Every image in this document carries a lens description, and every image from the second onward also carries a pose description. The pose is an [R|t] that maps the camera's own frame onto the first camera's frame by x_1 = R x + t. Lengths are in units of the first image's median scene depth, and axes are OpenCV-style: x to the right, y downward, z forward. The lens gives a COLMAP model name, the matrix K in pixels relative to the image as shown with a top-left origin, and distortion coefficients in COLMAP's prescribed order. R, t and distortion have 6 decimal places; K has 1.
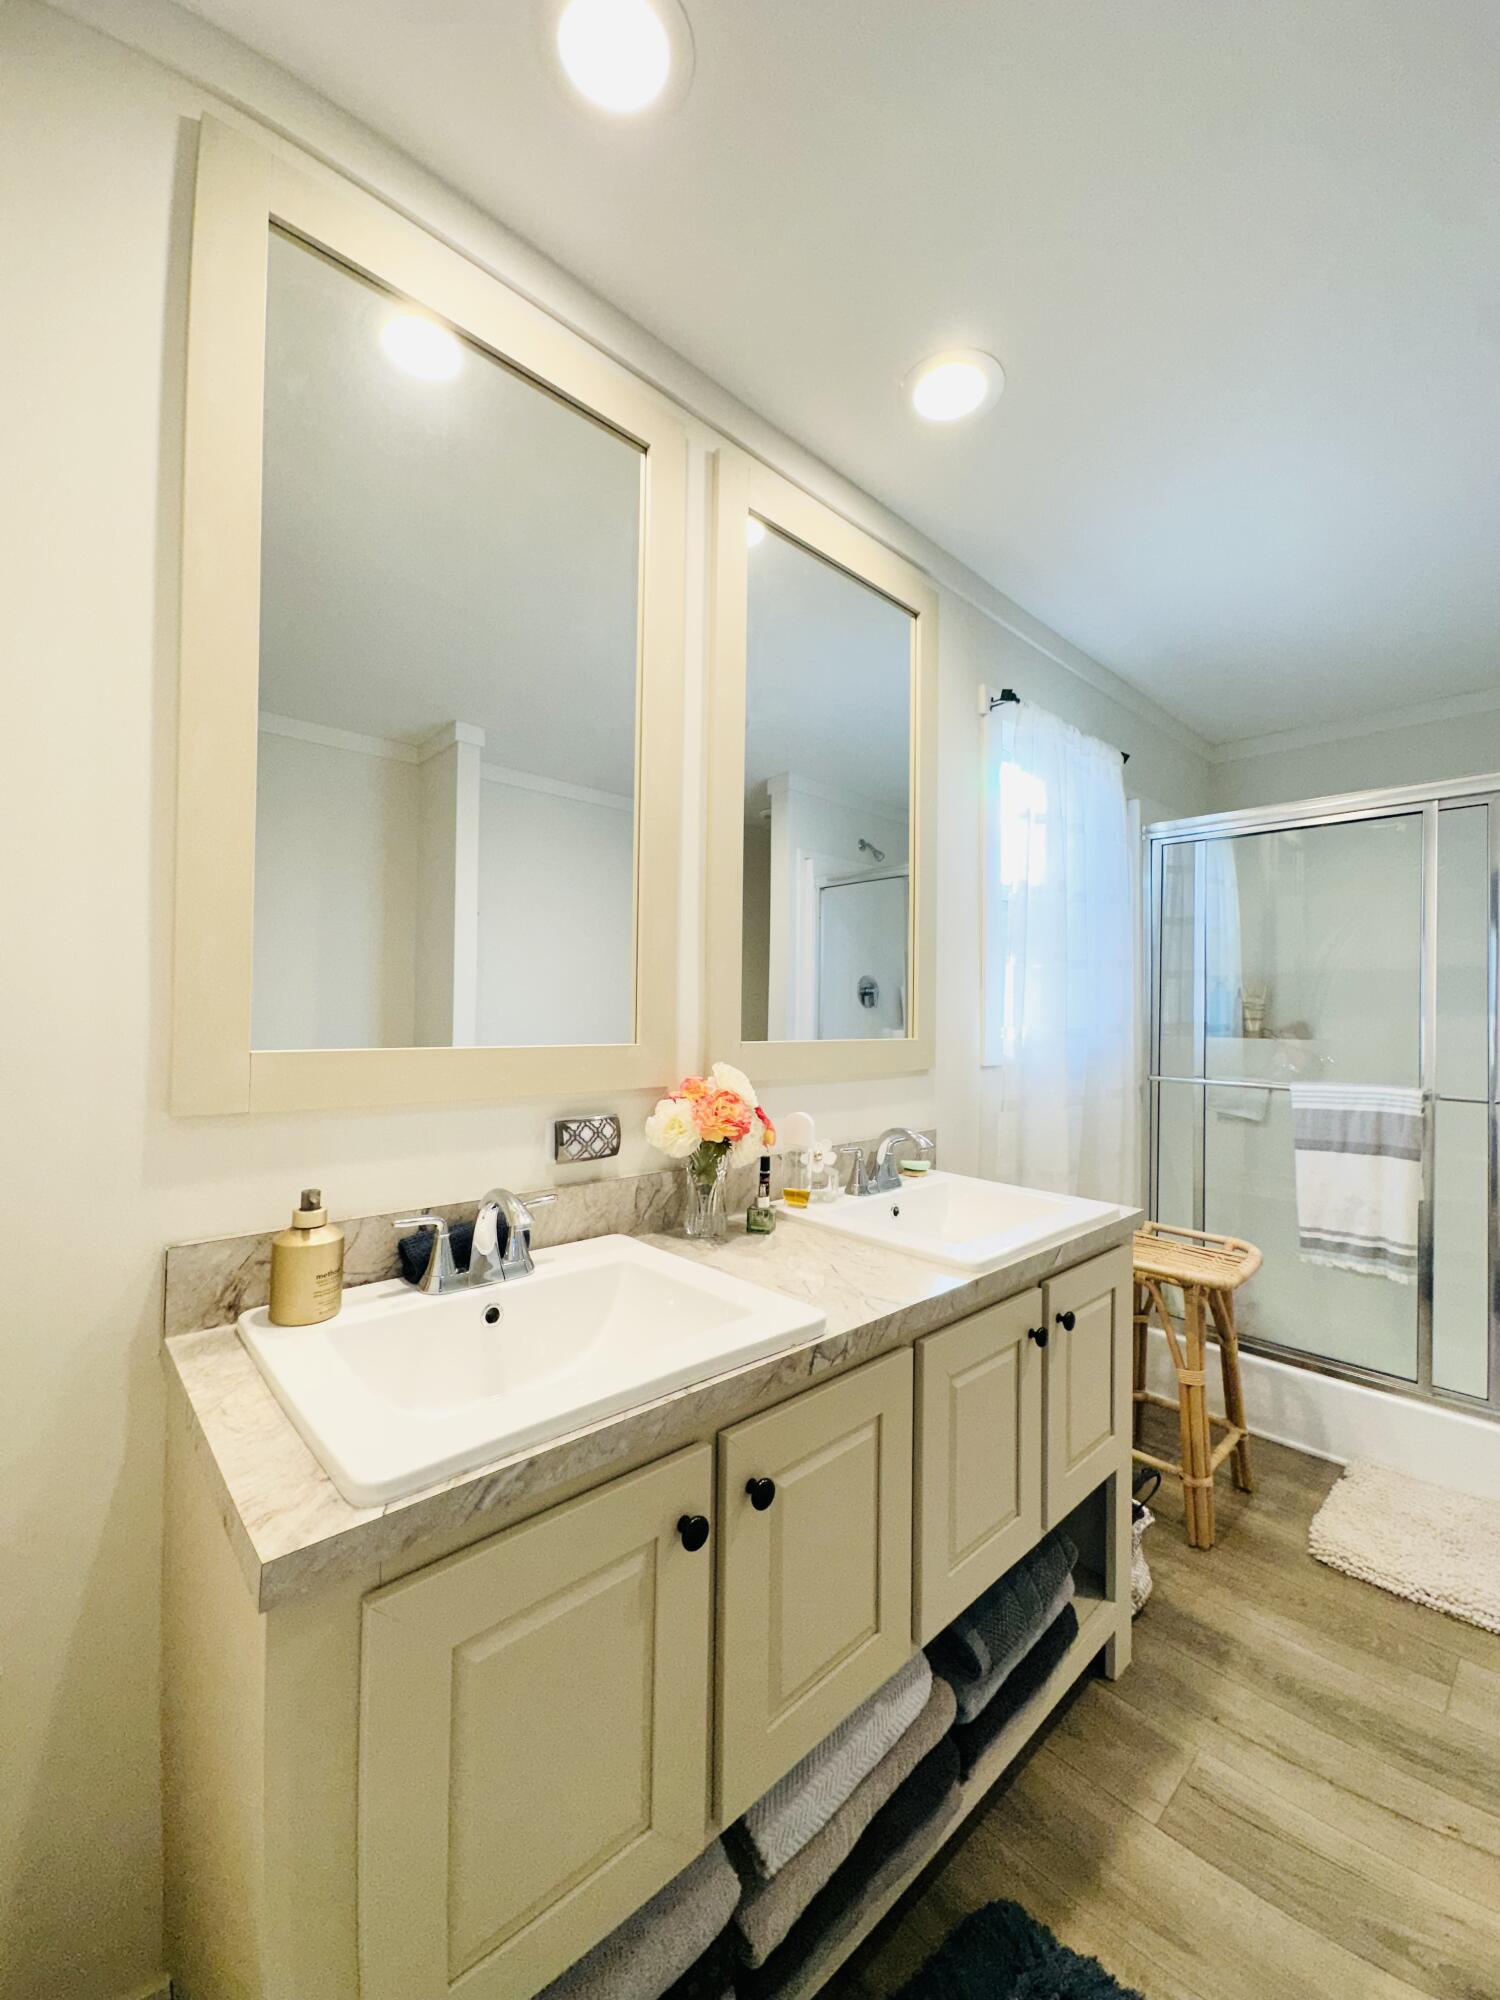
lens RADIAL K [[795.8, 0, 746.6], [0, 795.8, 995.5], [0, 0, 1]] dist [-0.003668, 0.000523]
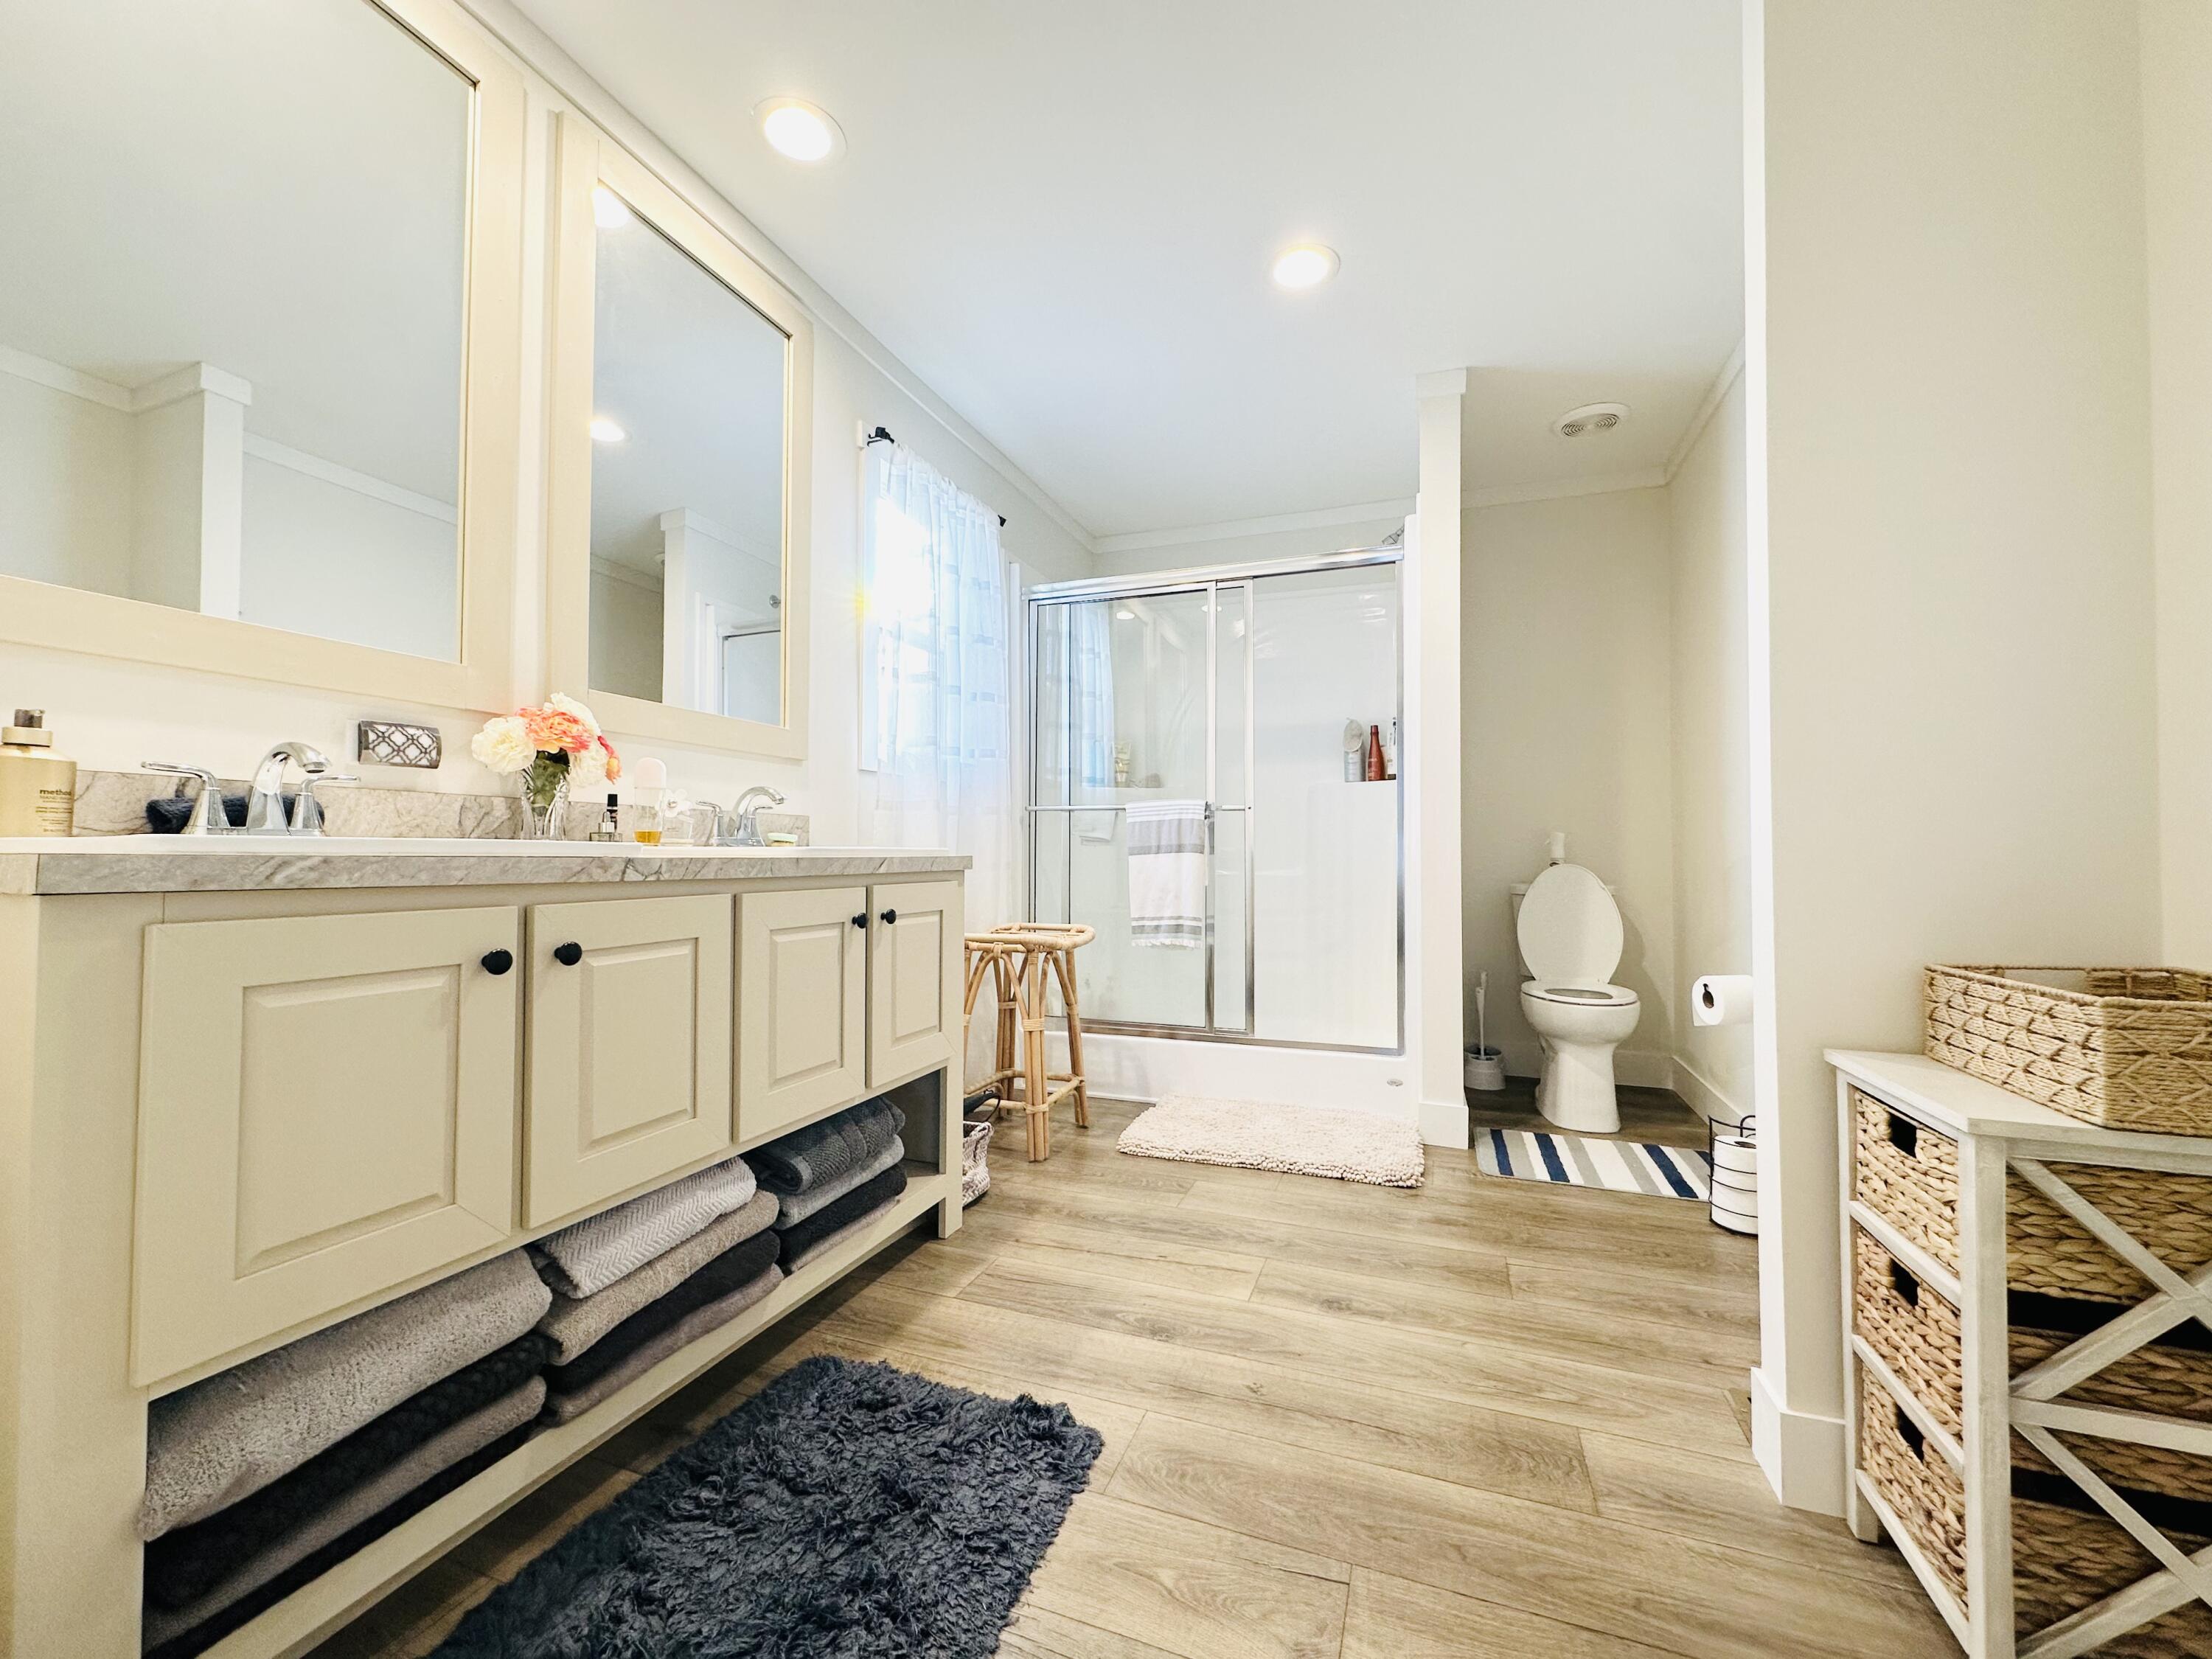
lens RADIAL K [[880.1, 0, 1108.8], [0, 880.1, 820.2], [0, 0, 1]] dist [-0.003668, 0.000523]
pose [[0.893687, 0.001919, 0.448686, 0.079346], [0.003734, 0.999924, -0.011714, 0.228101], [-0.448675, 0.012144, 0.893613, -0.299494]]
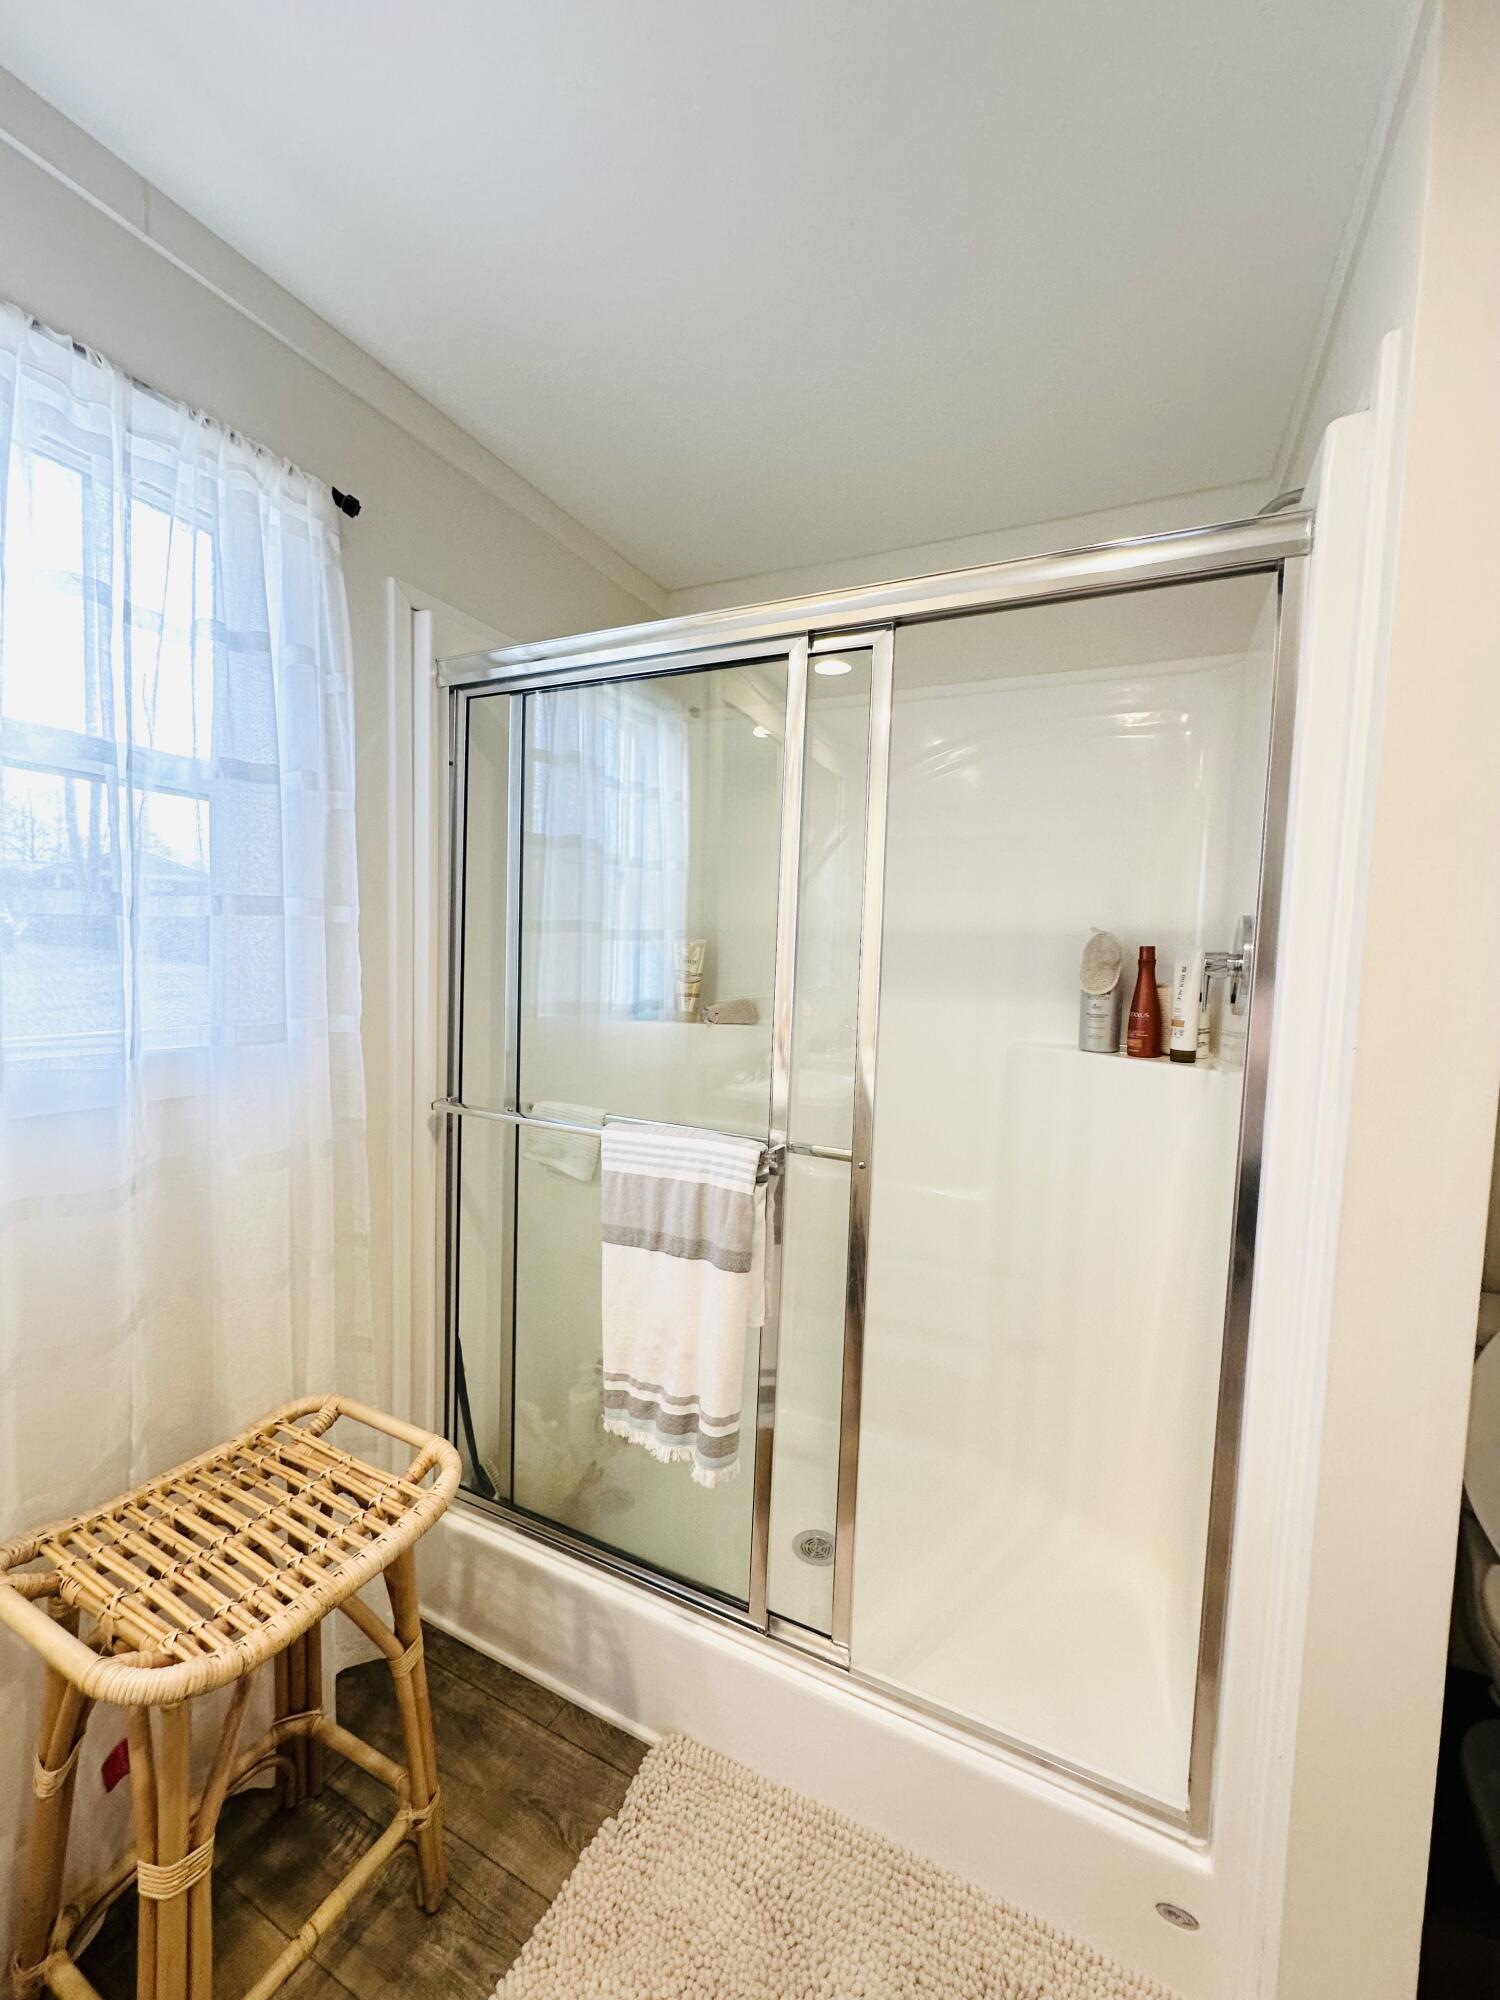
lens RADIAL K [[795.8, 0, 751.4], [0, 795.8, 1004.9], [0, 0, 1]] dist [-0.003668, 0.000523]
pose [[0.933307, -0.007794, 0.358996, 0.865124], [-0.023918, 0.996195, 0.083810, -0.042388], [-0.358283, -0.086807, 0.929569, 0.644534]]
